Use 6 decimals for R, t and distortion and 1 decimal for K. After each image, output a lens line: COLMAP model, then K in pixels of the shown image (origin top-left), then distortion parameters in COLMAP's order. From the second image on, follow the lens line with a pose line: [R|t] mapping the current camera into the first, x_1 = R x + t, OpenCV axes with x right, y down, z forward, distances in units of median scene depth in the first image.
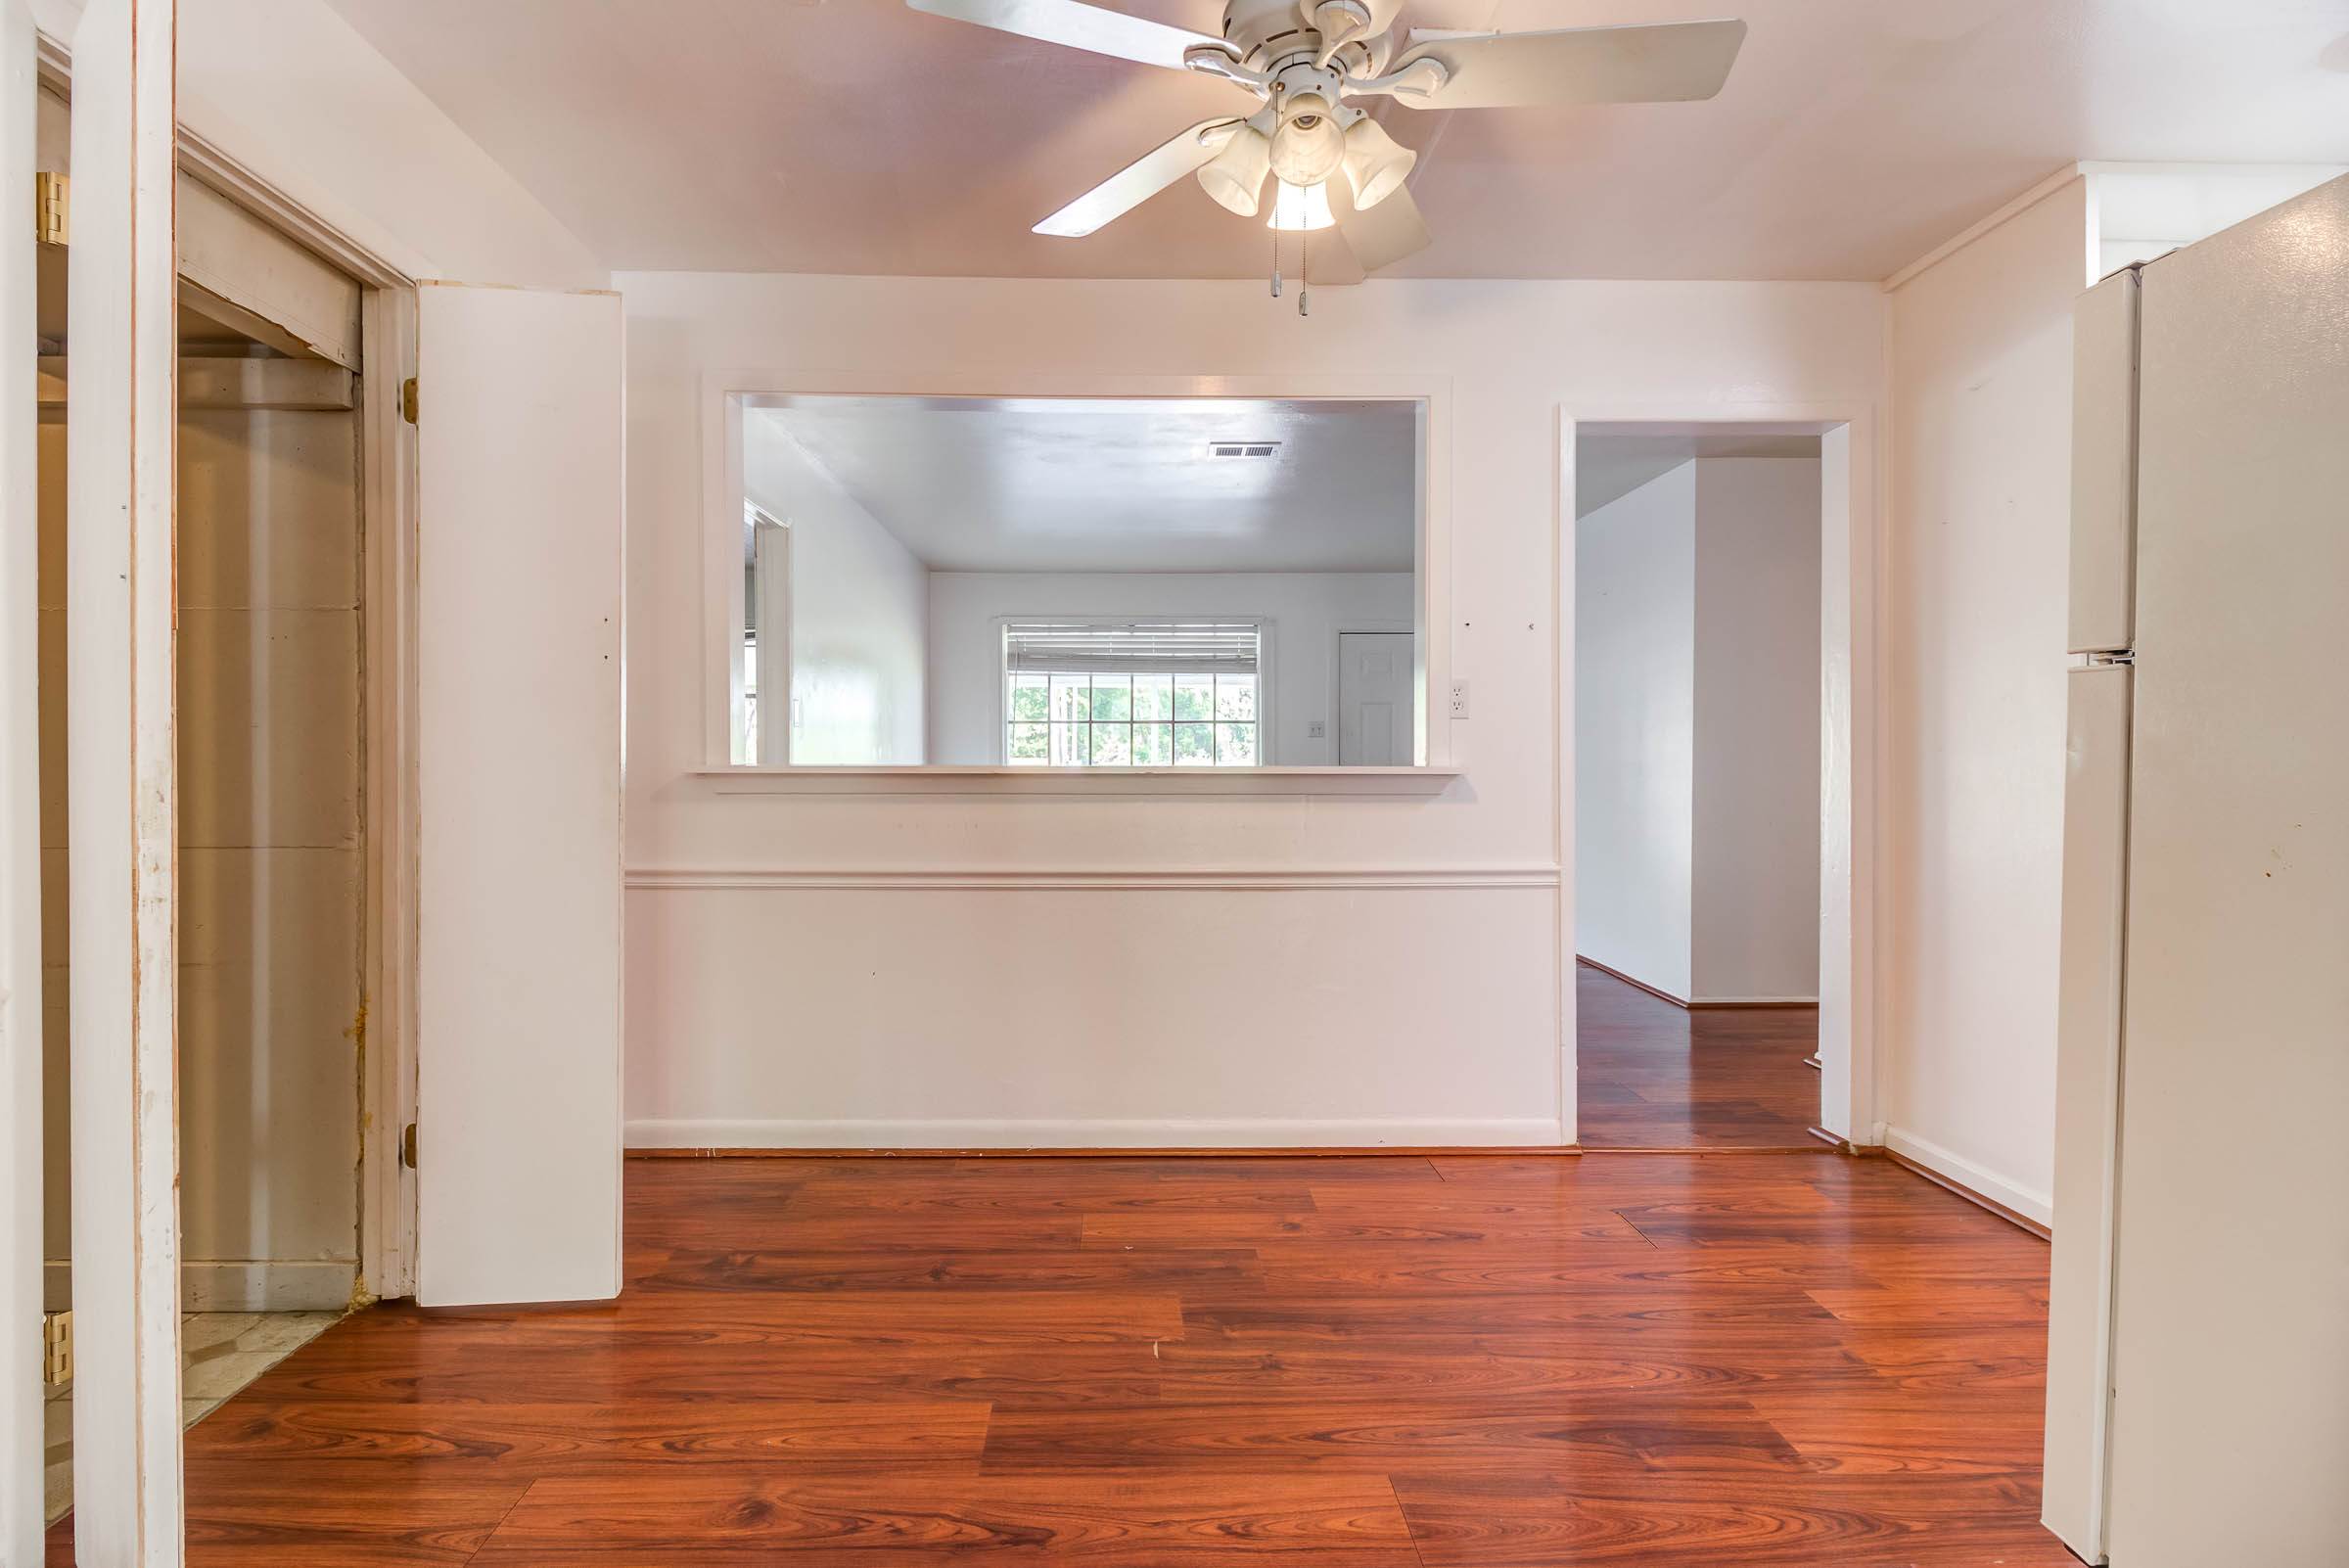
lens RADIAL K [[1075.0, 0, 1142.7], [0, 1075.0, 772.7], [0, 0, 1]] dist [0.021769, -0.014778]
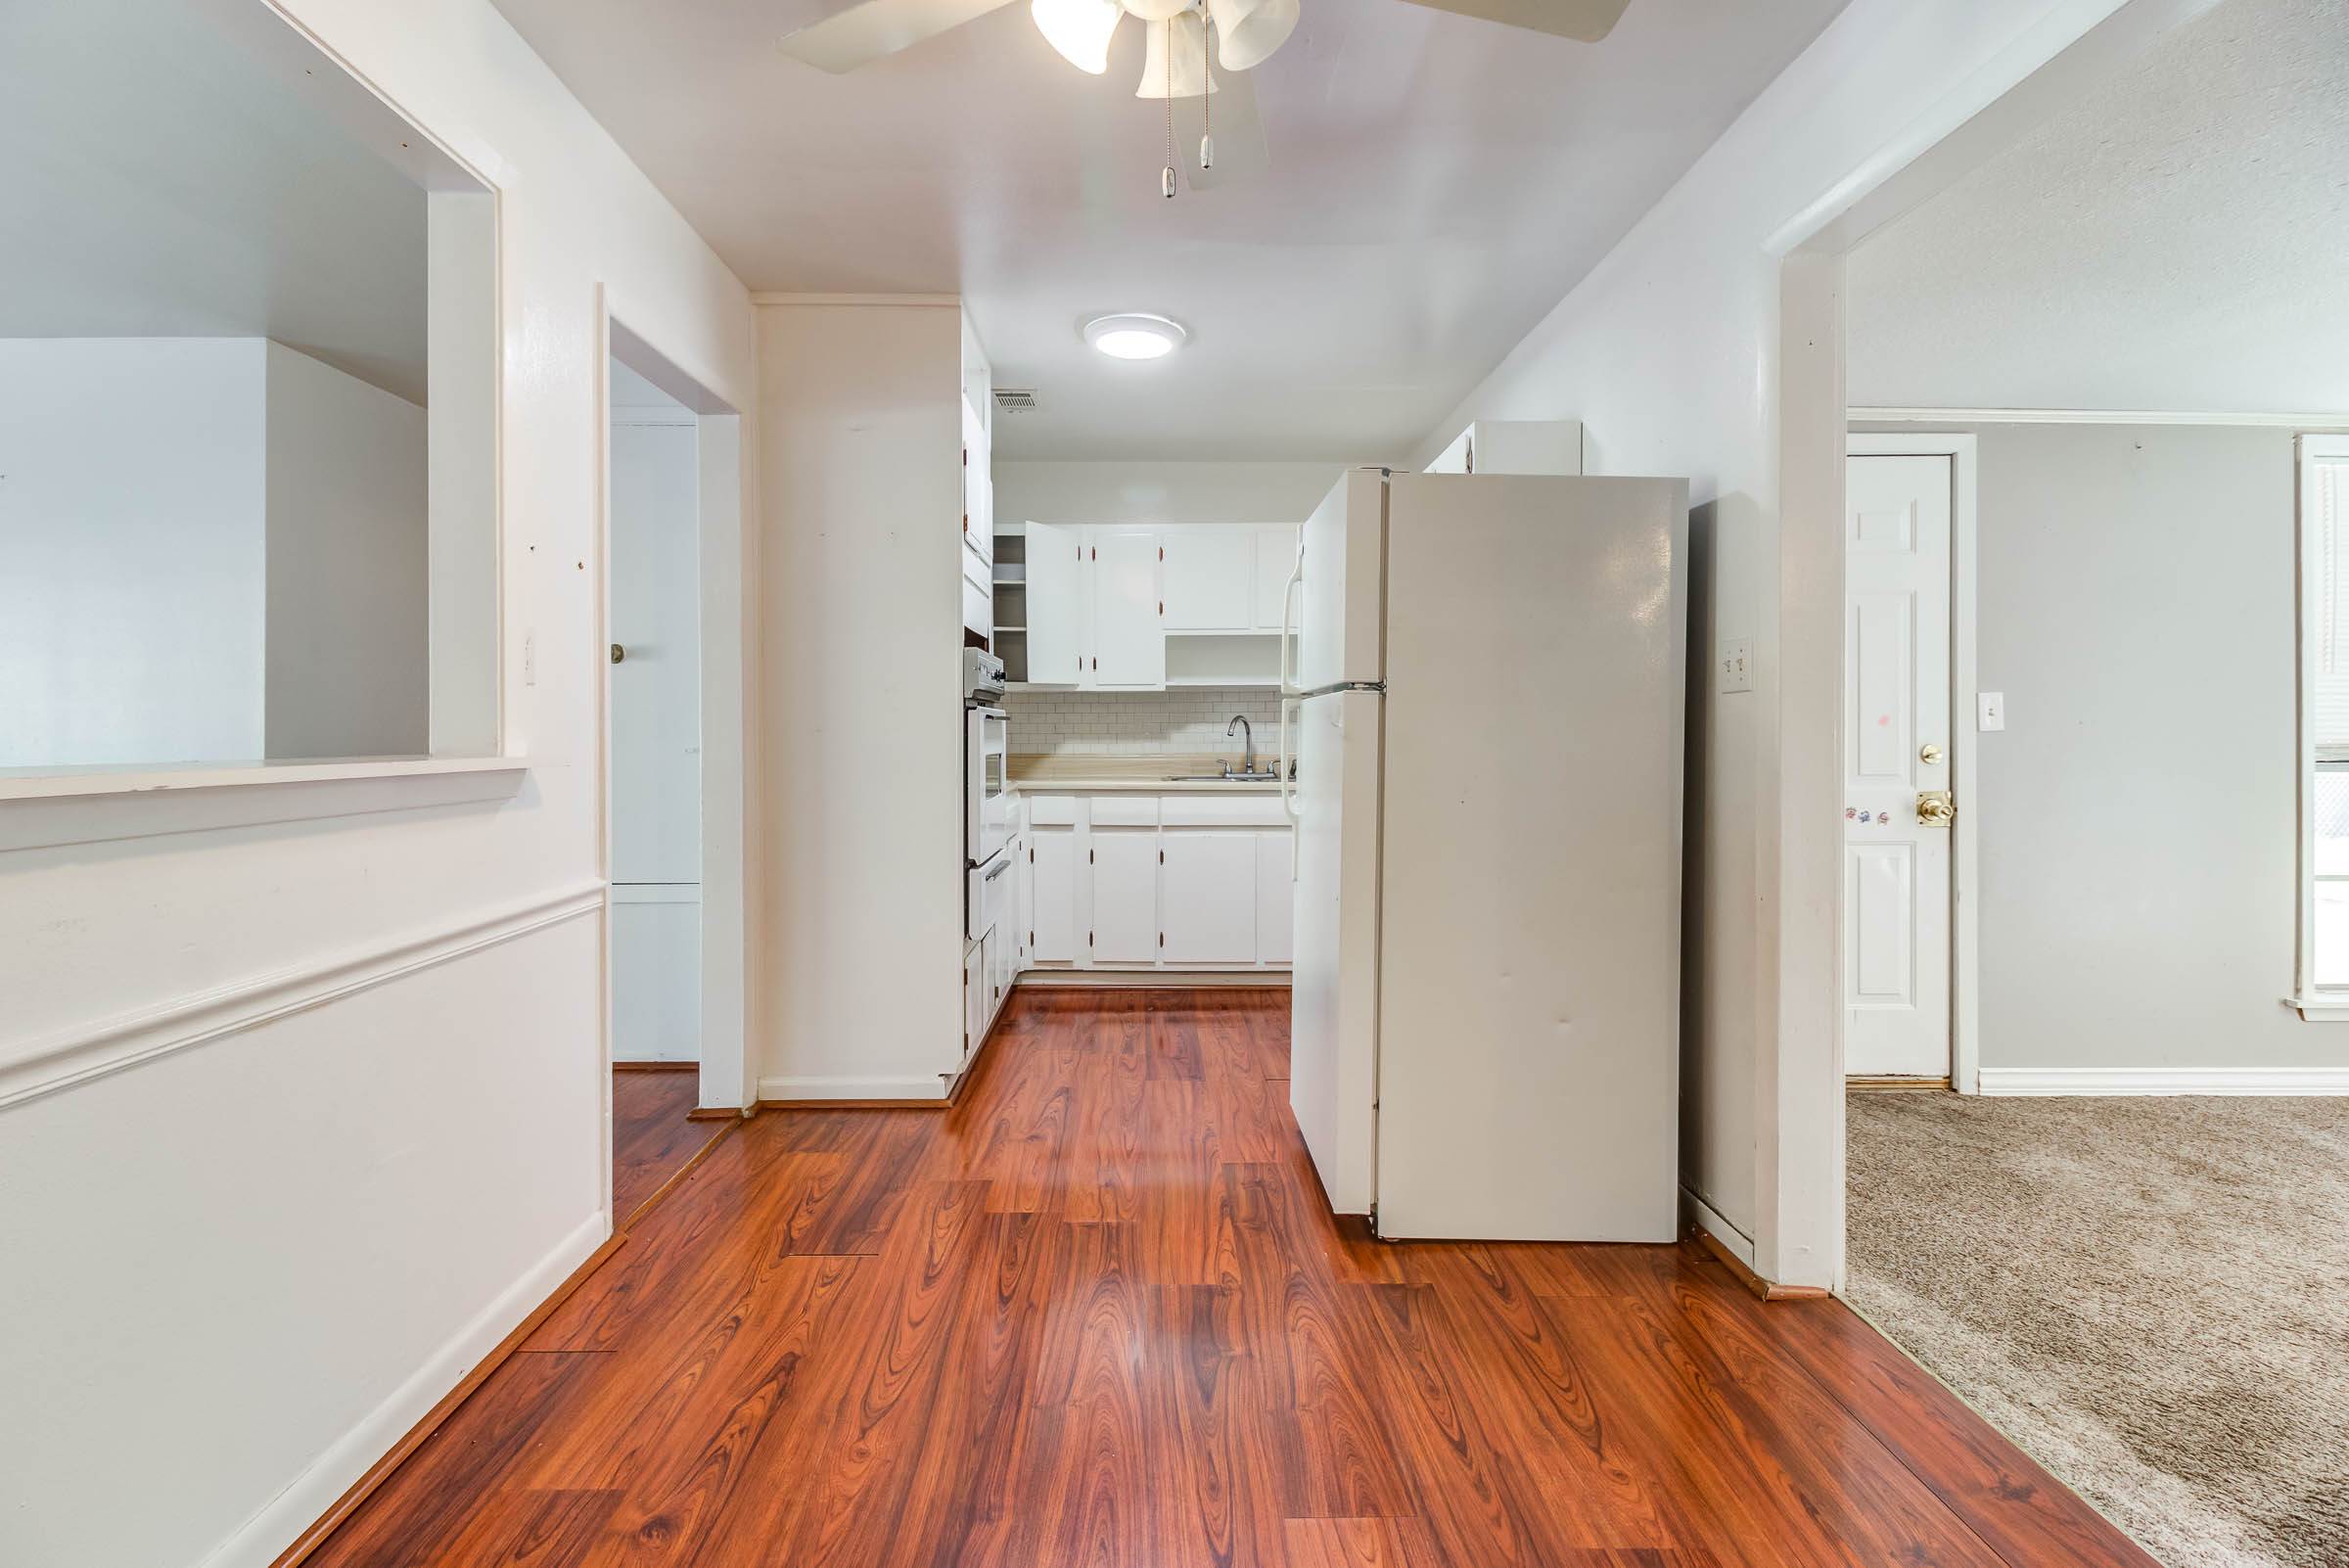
lens RADIAL K [[1075.0, 0, 1142.7], [0, 1075.0, 772.7], [0, 0, 1]] dist [0.021769, -0.014778]
pose [[0.017005, -0.034606, 0.999256, -0.440222], [0.007663, 0.999376, 0.034480, -0.017173], [-0.999826, 0.007070, 0.017260, 0.710958]]
